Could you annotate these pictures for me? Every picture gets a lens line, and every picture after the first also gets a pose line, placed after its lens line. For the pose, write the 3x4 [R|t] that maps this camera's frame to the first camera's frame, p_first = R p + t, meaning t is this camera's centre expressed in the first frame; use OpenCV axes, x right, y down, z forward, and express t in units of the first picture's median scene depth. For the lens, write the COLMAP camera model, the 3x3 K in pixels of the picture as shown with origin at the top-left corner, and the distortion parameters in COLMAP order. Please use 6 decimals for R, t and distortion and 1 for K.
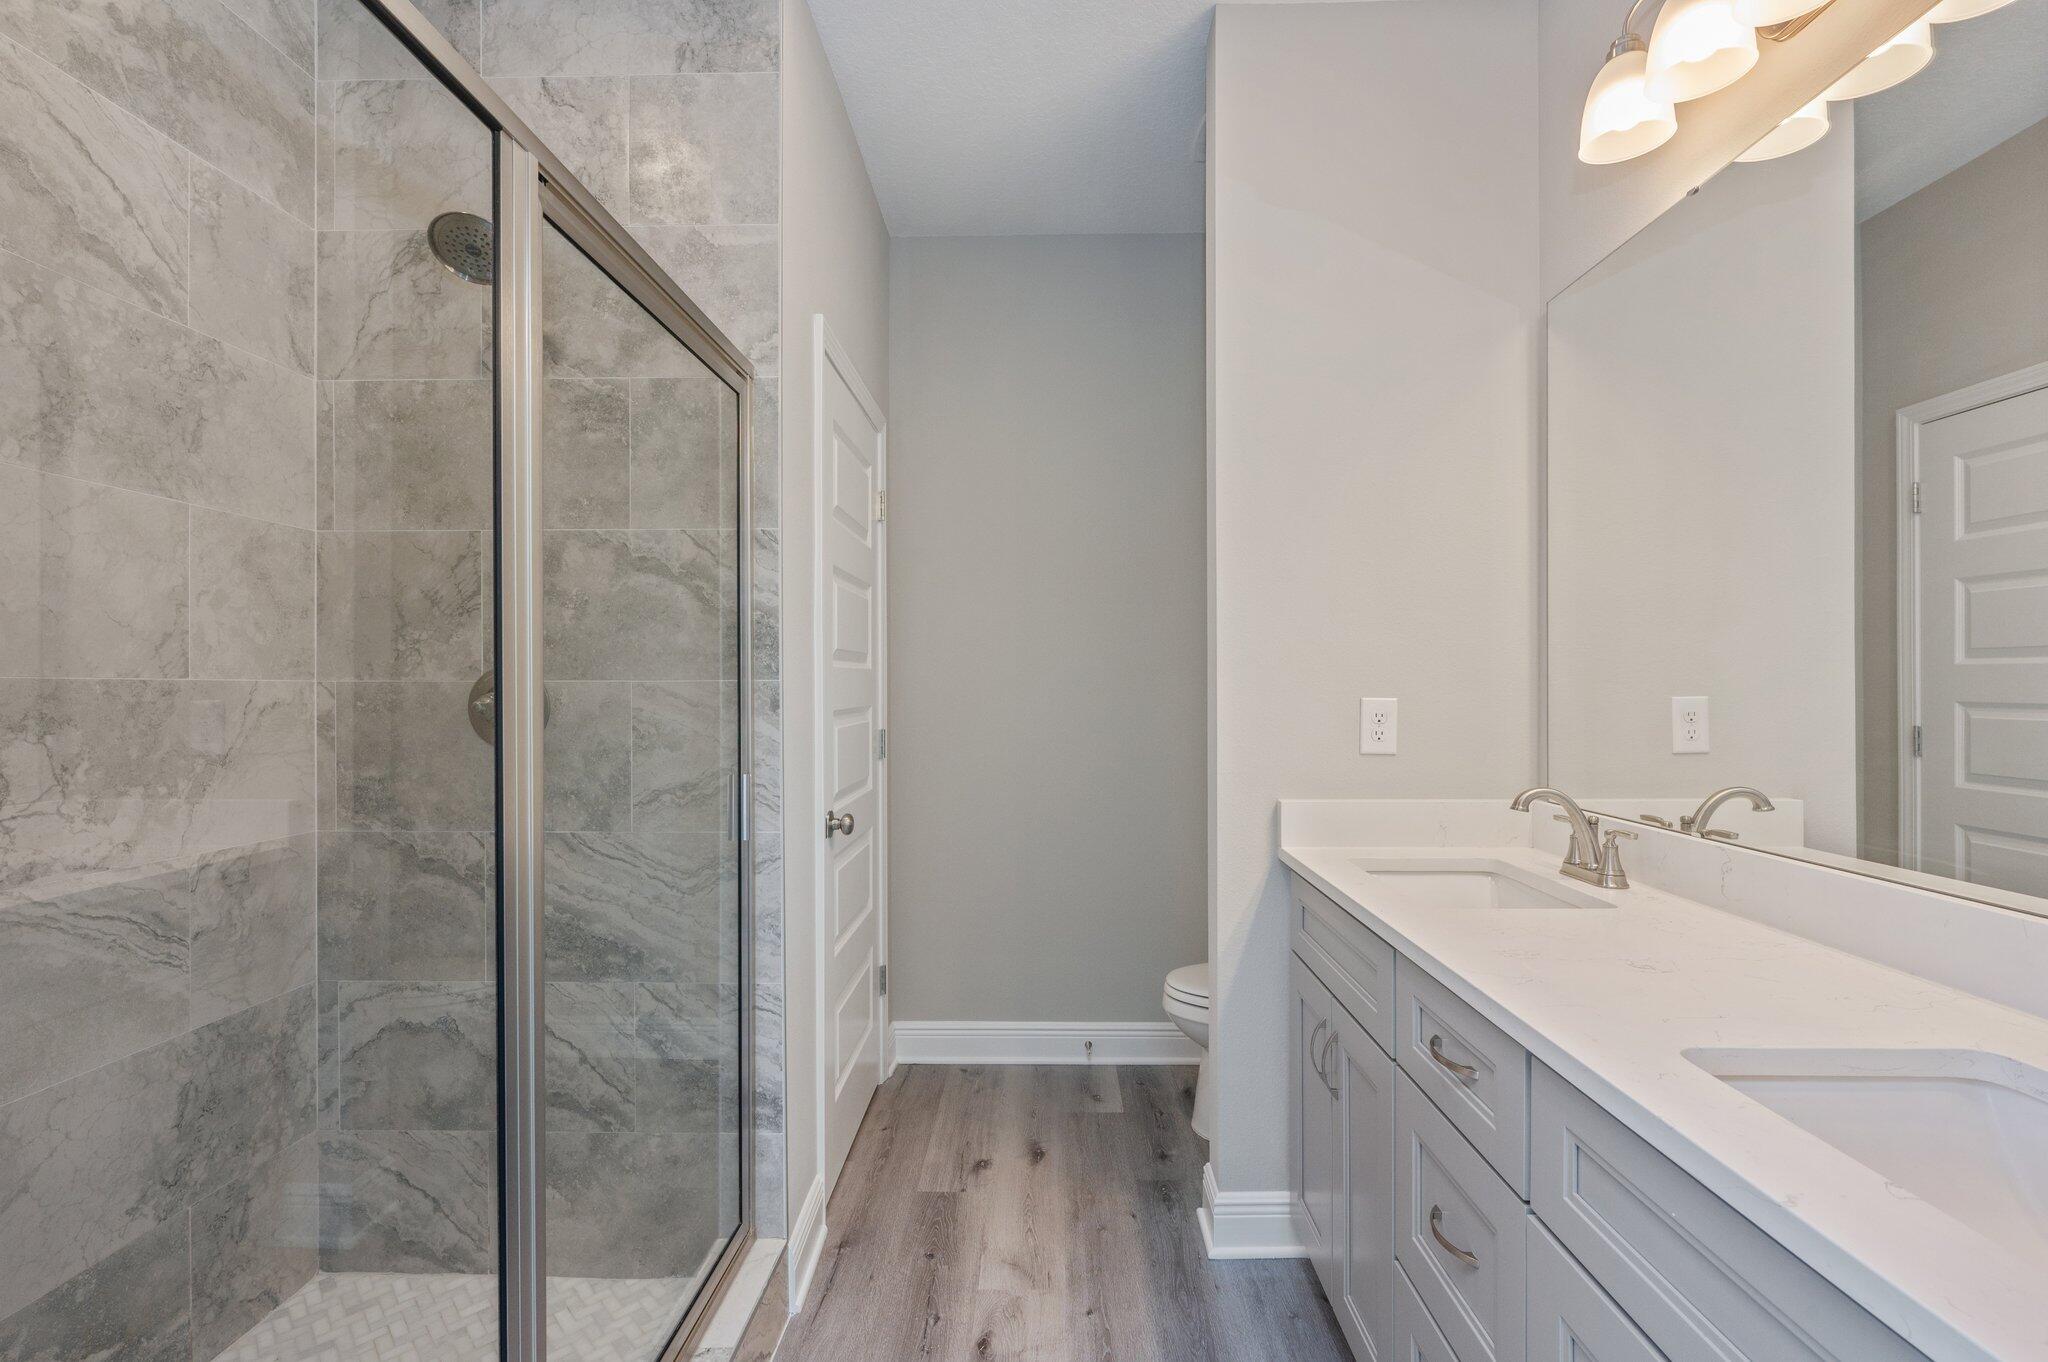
lens RADIAL K [[949.6, 0, 1015.4], [0, 949.6, 681.3], [0, 0, 1]] dist [0.001075, -0.000656]
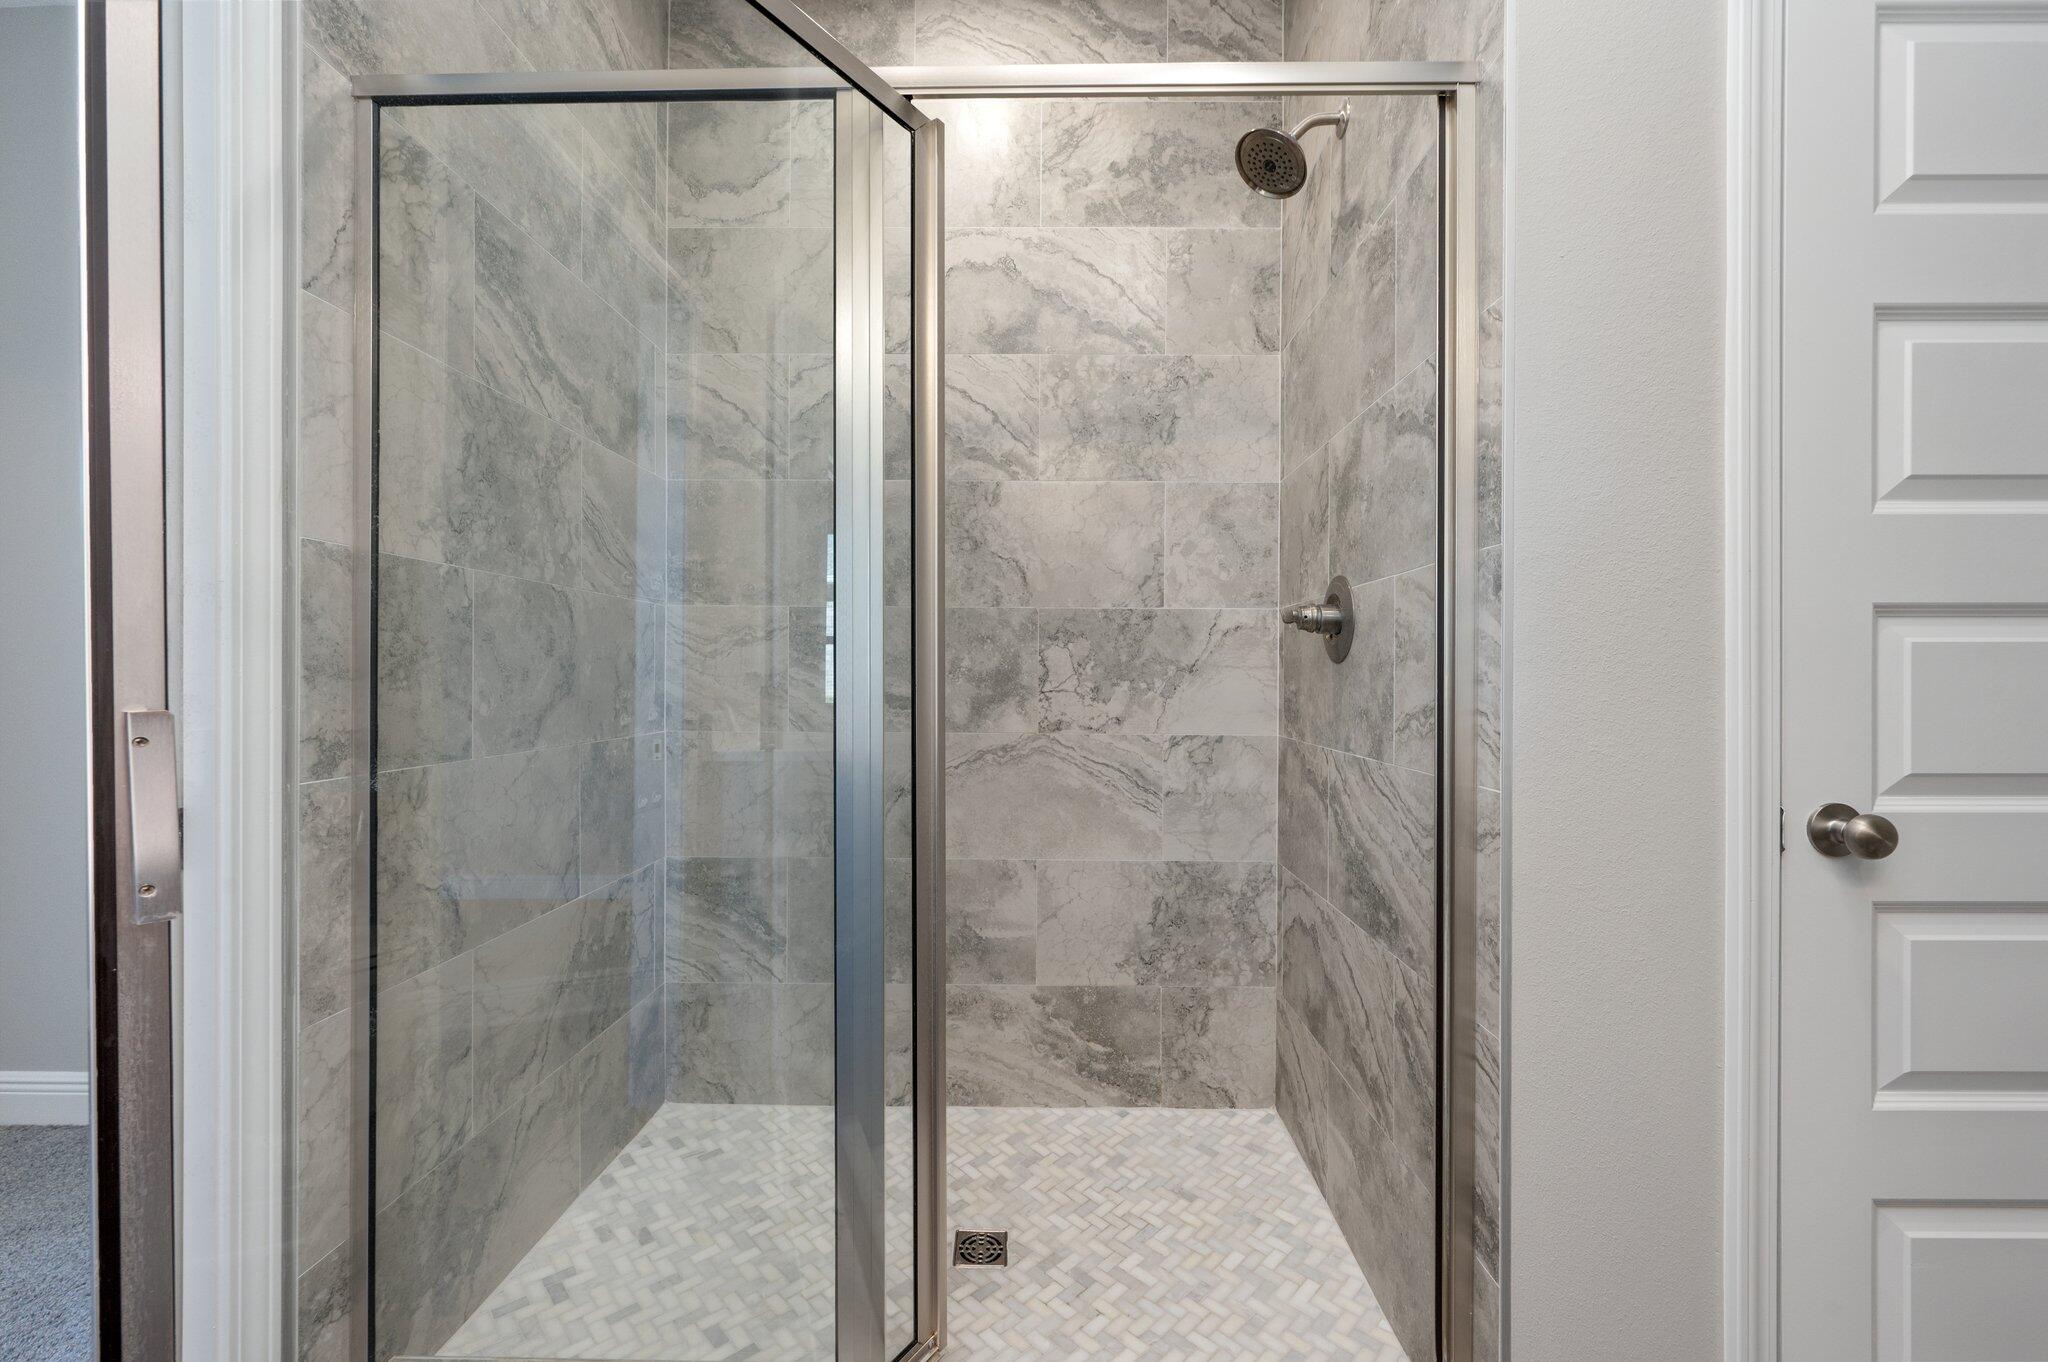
lens RADIAL K [[800.1, 0, 1026.0], [0, 800.1, 678.0], [0, 0, 1]] dist [-0.002108, -0.000072]
pose [[0.011595, 0.003702, -0.999926, 0.298591], [-0.001129, 0.999993, 0.003689, 0.095811], [0.999932, 0.001086, 0.011599, 0.782383]]
